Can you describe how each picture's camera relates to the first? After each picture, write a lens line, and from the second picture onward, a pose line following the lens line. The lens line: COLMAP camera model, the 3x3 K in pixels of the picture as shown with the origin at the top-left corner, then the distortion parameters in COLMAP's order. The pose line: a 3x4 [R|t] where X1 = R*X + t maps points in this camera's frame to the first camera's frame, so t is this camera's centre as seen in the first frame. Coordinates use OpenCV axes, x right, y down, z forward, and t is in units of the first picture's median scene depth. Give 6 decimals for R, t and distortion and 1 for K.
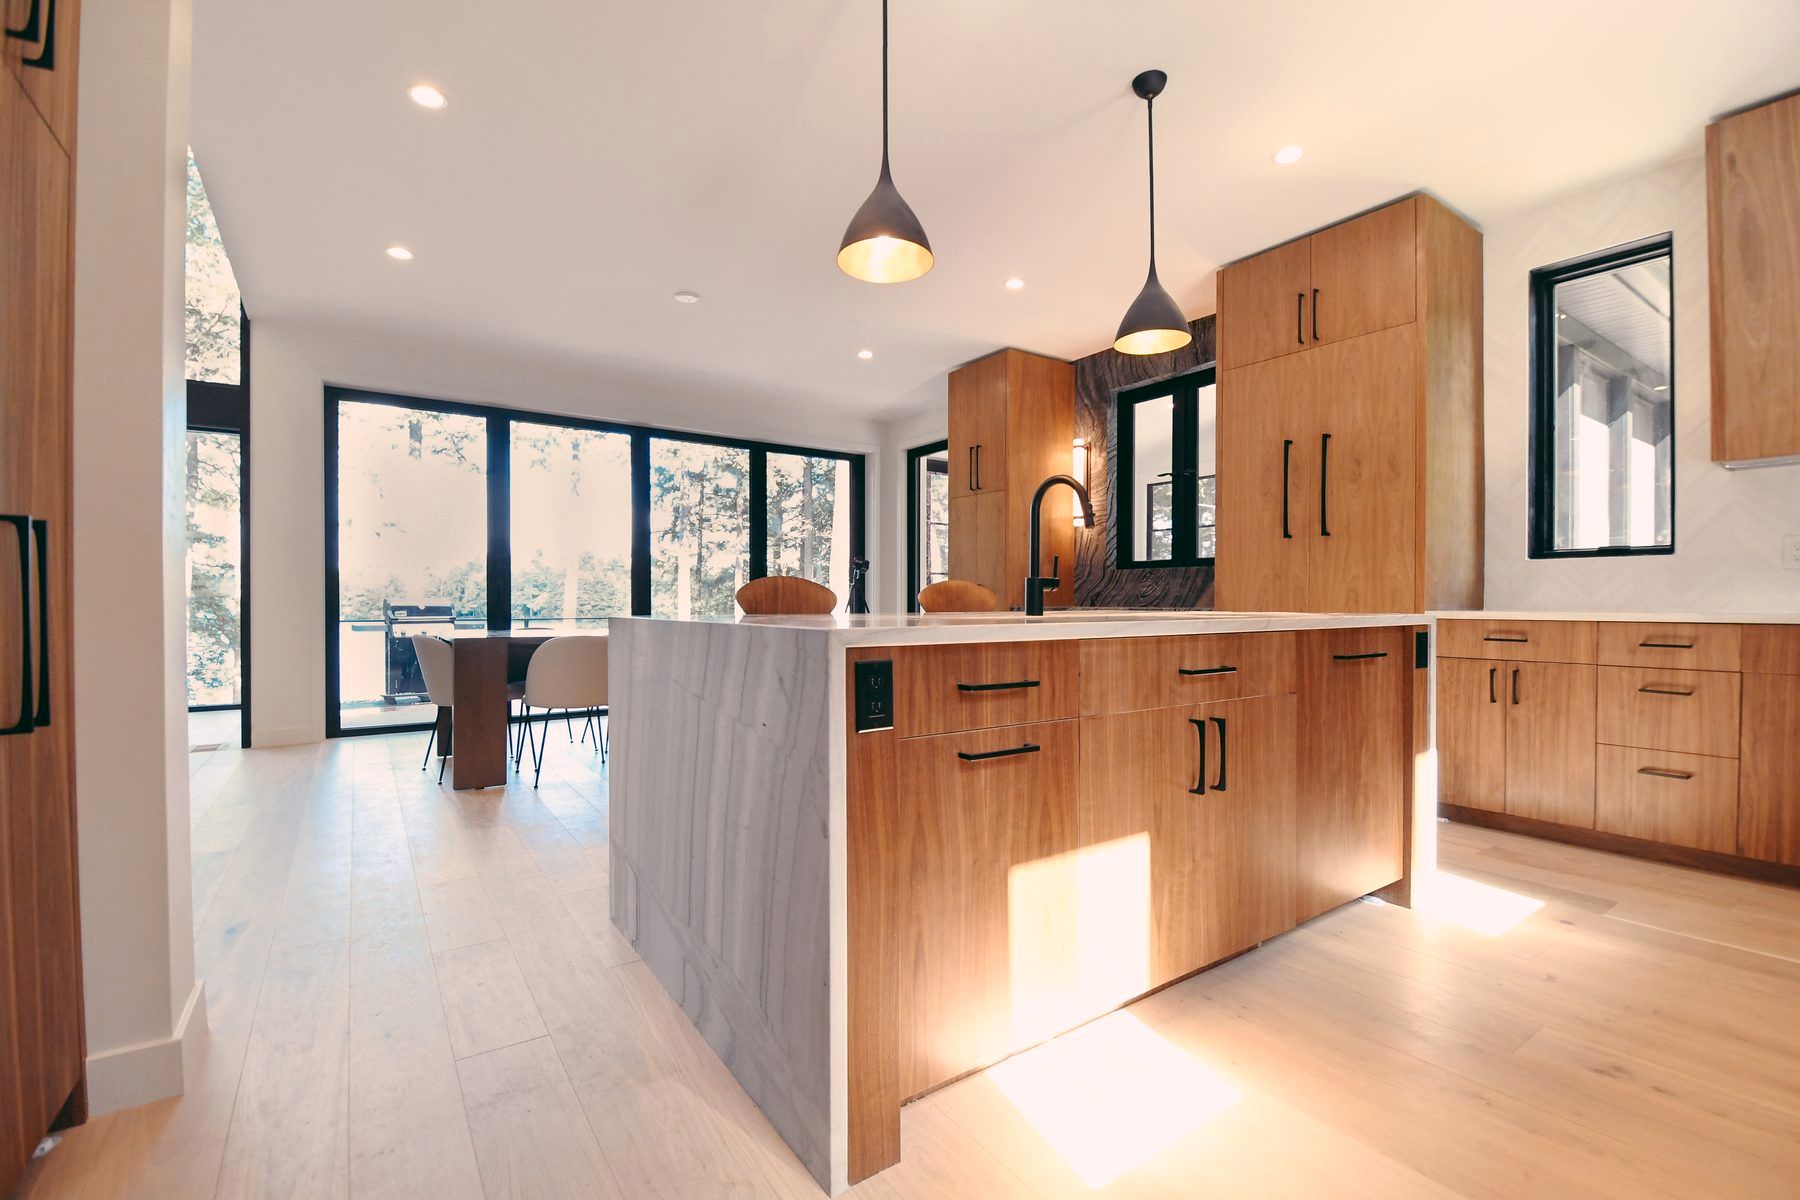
lens RADIAL K [[788.2, 0, 900.0], [0, 788.2, 600.0], [0, 0, 1]] dist [-0.001306, -0.000108]
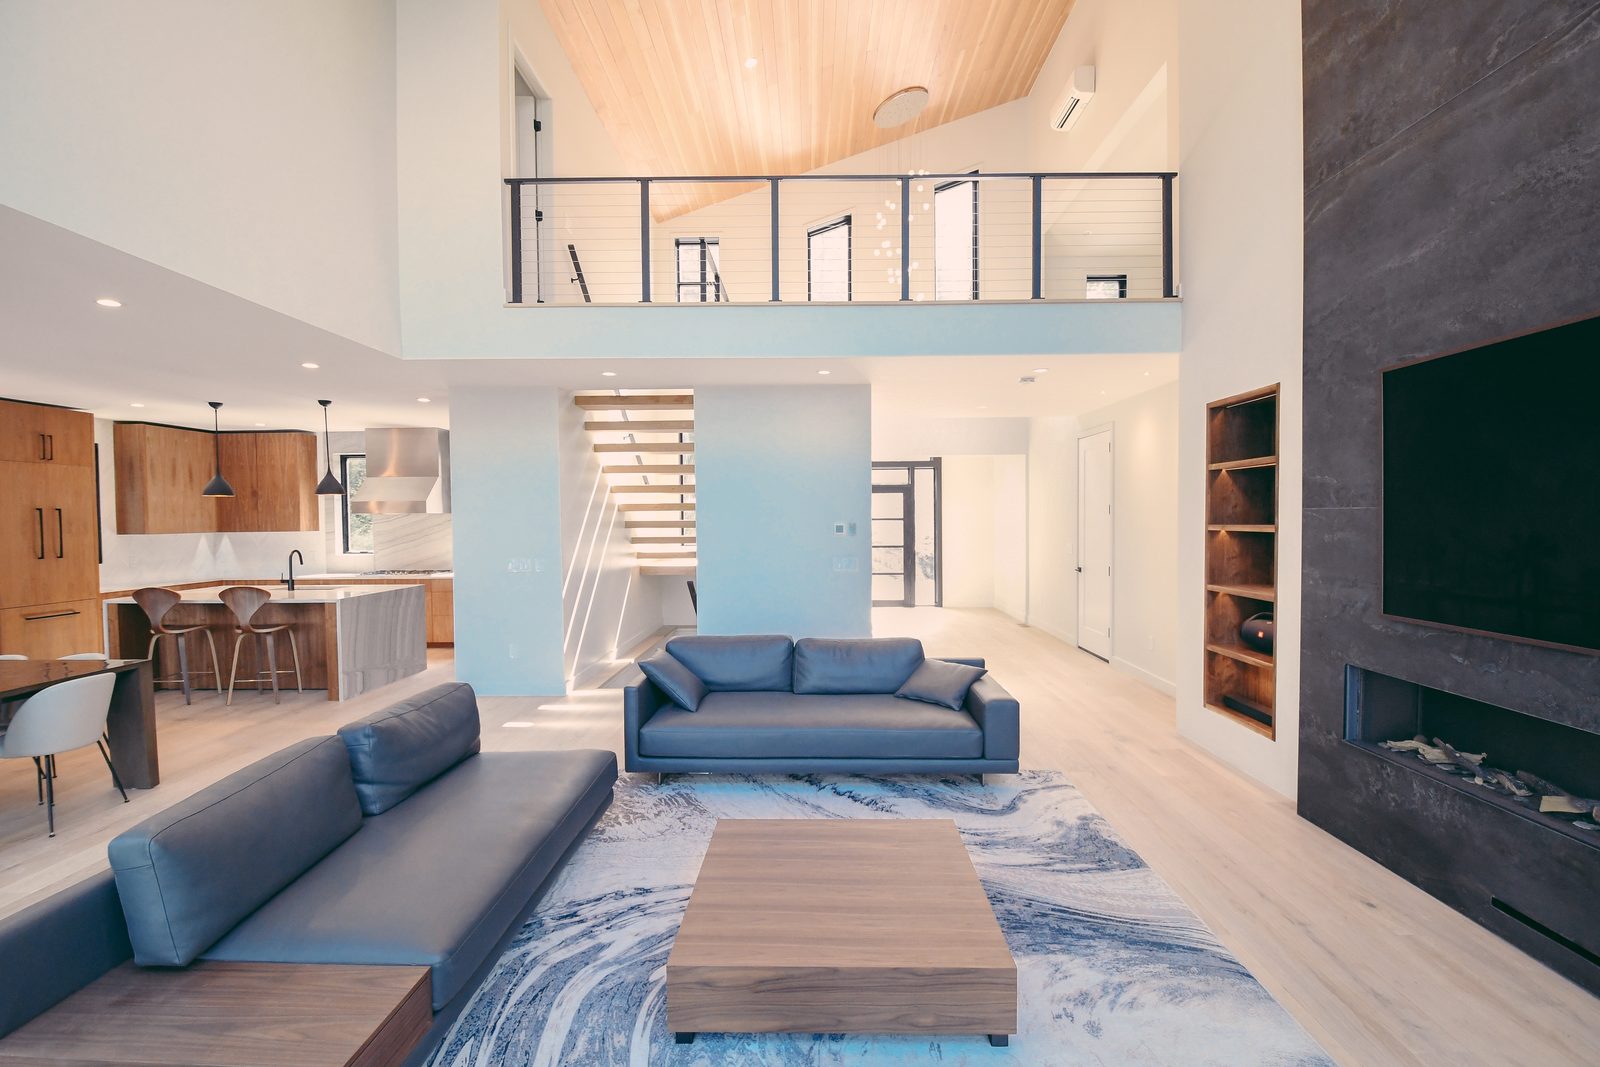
lens RADIAL K [[700.6, 0, 800.0], [0, 700.6, 533.5], [0, 0, 1]] dist [-0.001306, -0.000108]
pose [[-0.809033, -0.007385, 0.587717, -2.062446], [0.010654, 0.999573, 0.027226, -0.170210], [-0.587666, 0.028288, -0.808609, 1.319589]]
